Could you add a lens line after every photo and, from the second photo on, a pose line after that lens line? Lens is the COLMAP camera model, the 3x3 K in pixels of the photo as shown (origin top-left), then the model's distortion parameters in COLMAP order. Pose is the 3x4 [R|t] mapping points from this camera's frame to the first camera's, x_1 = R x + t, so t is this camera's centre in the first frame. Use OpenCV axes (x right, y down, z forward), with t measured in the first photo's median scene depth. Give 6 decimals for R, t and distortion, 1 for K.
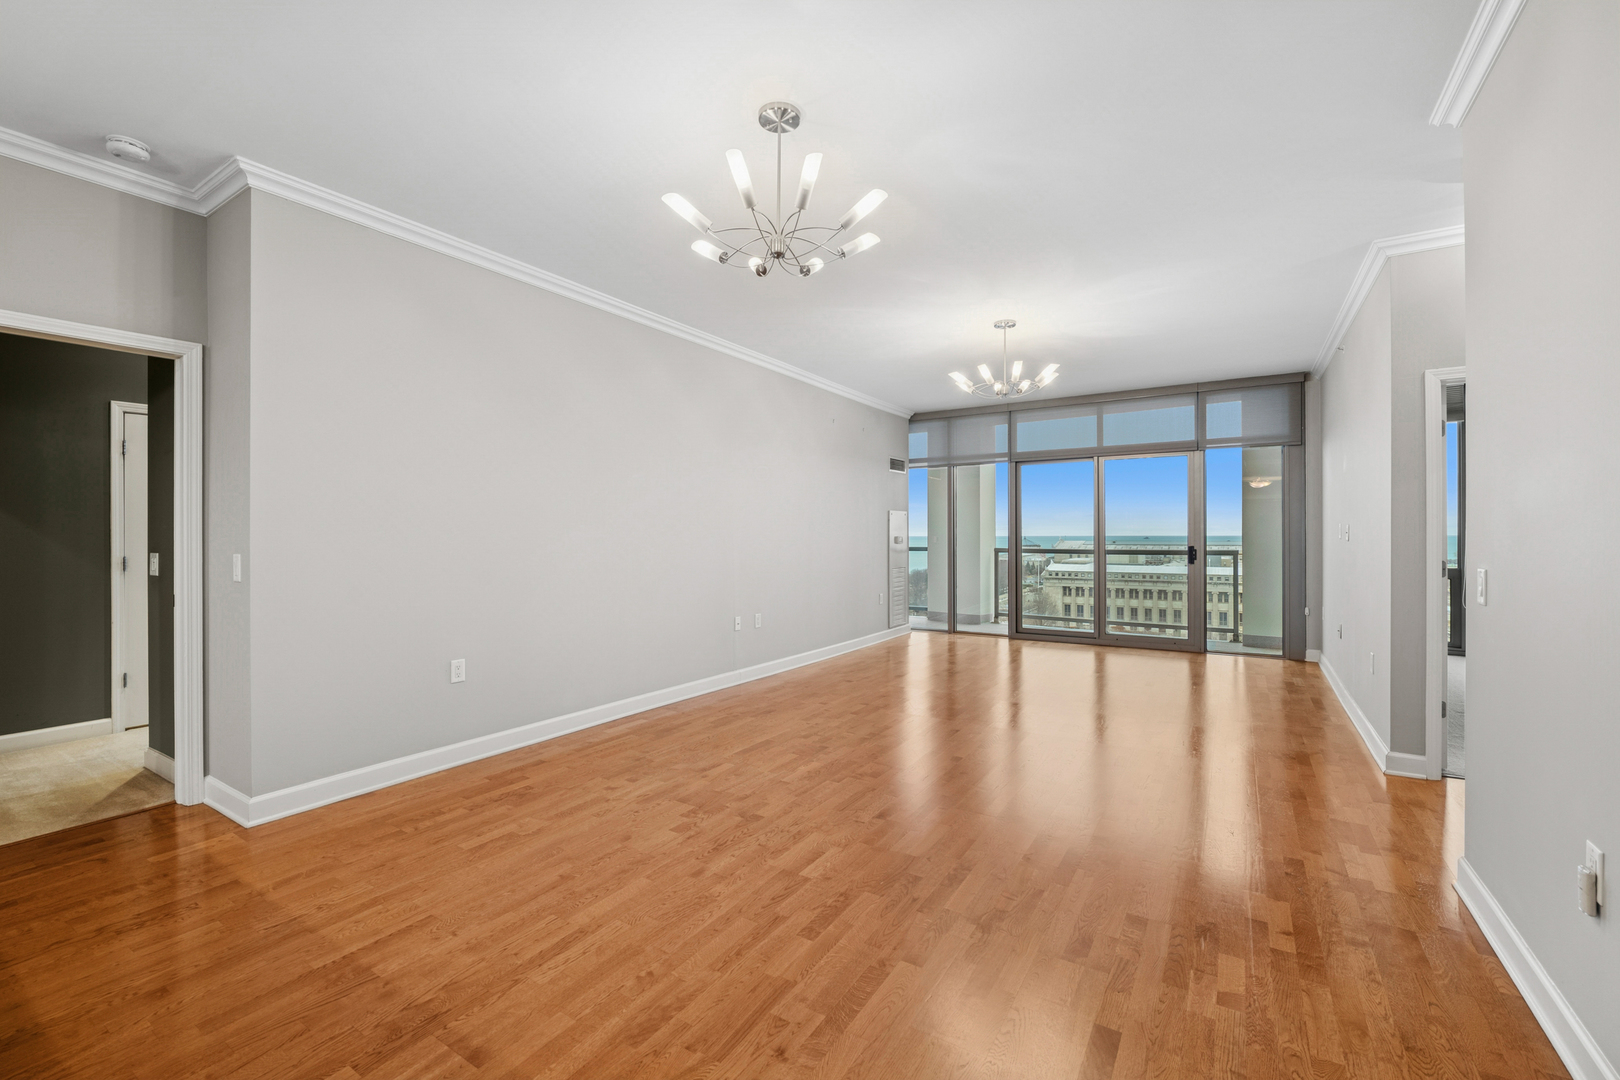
lens RADIAL K [[676.3, 0, 809.6], [0, 676.3, 519.6], [0, 0, 1]] dist [0.003241, 0.000253]
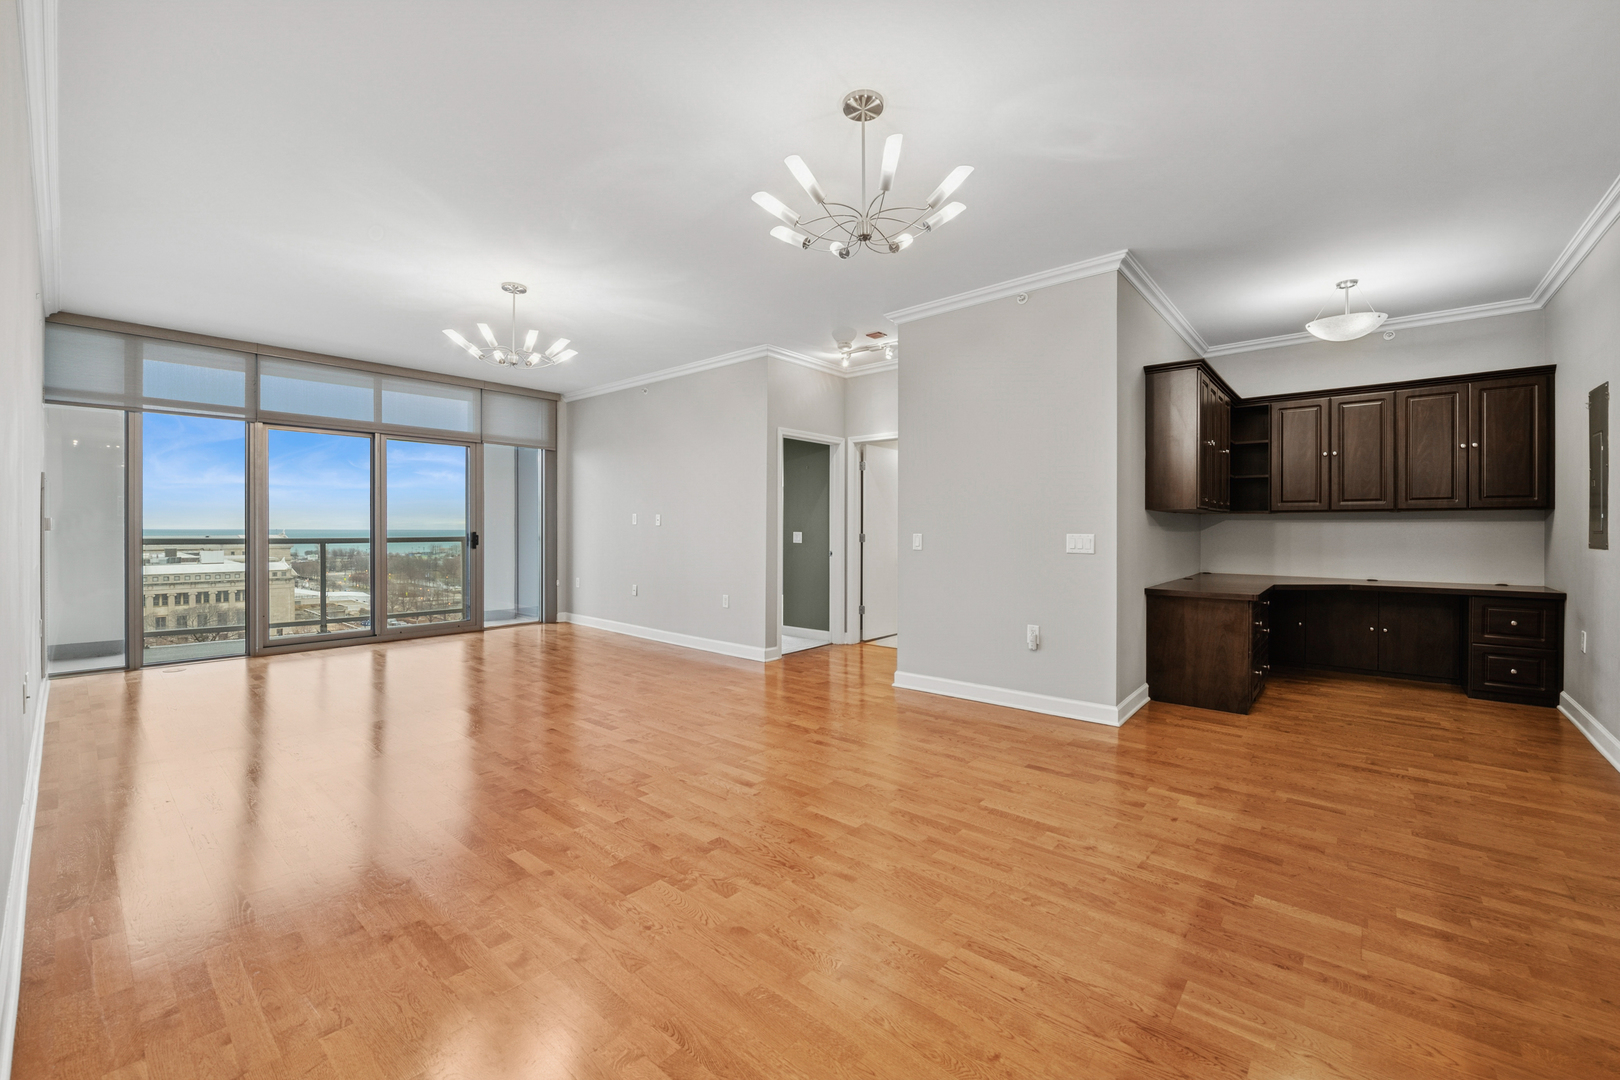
lens RADIAL K [[647.9, 0, 811.1], [0, 647.9, 535.2], [0, 0, 1]] dist [-0.010659, -0.000773]
pose [[0.146069, -0.006673, 0.989252, -0.576136], [-0.021930, 0.999710, 0.009981, 0.034924], [-0.989031, -0.023152, 0.145880, 0.529210]]
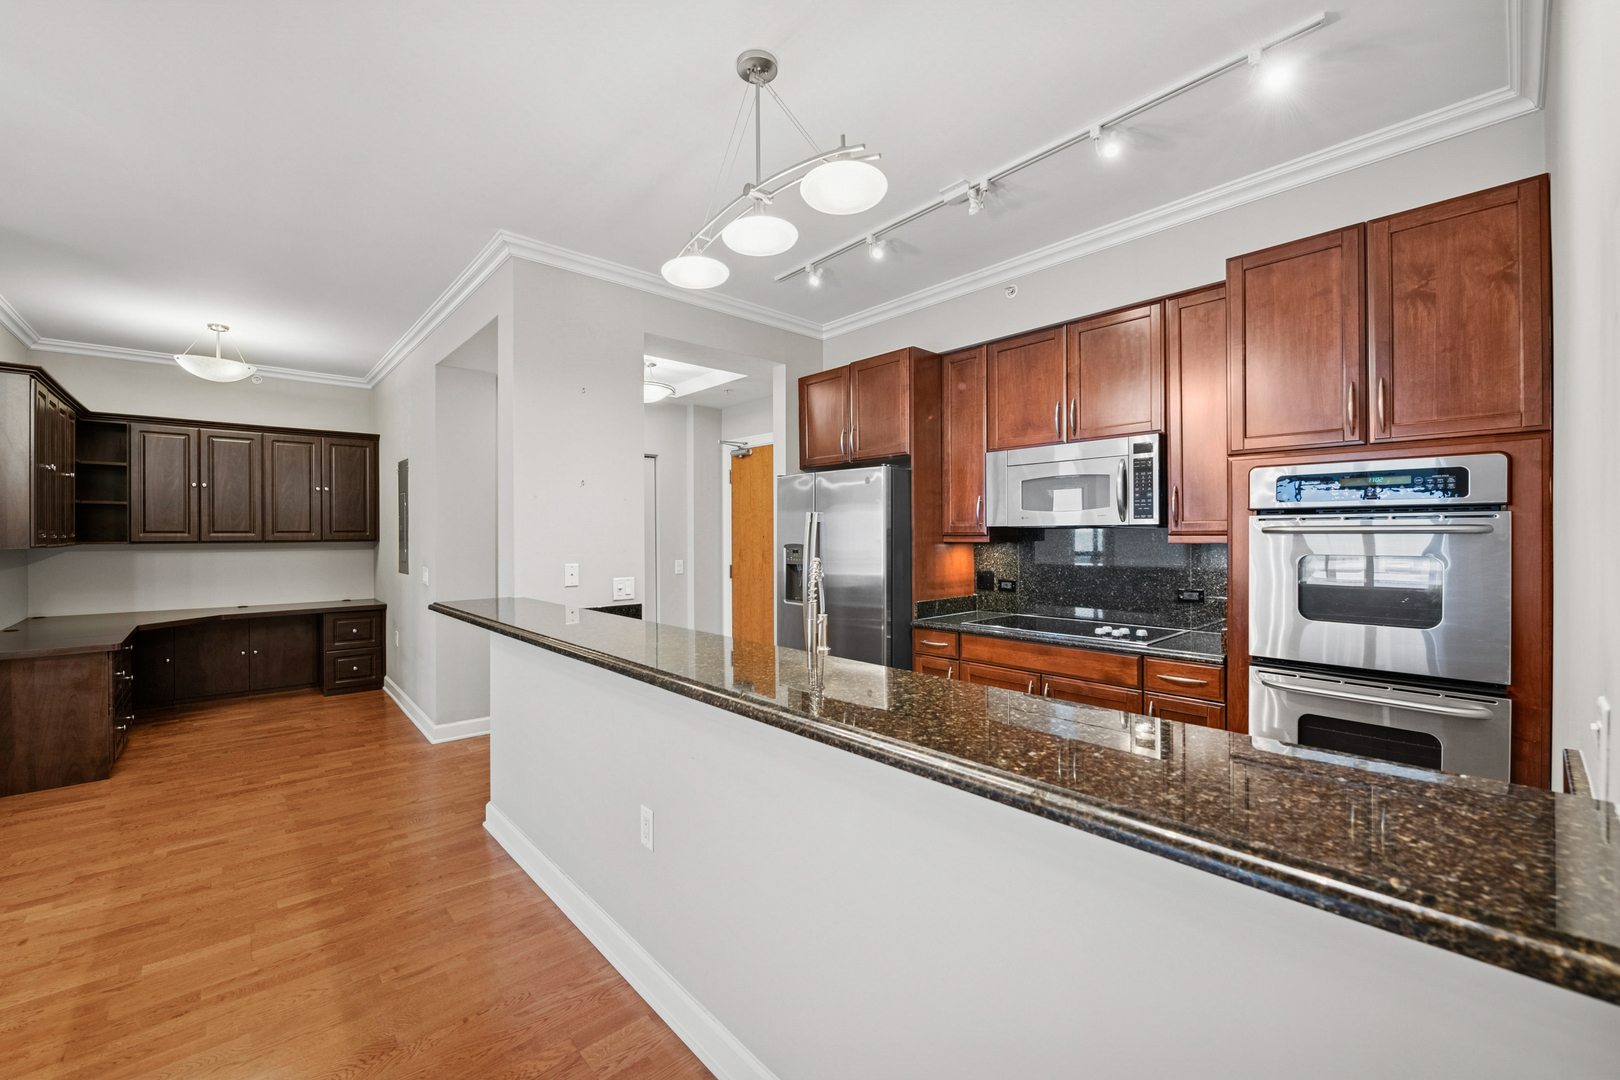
lens RADIAL K [[647.9, 0, 811.1], [0, 647.9, 535.2], [0, 0, 1]] dist [-0.010659, -0.000773]
pose [[-0.964053, 0.001735, 0.265705, -0.653579], [-0.003666, 0.999797, -0.019829, -0.008395], [-0.265685, -0.020090, -0.963850, 0.589969]]
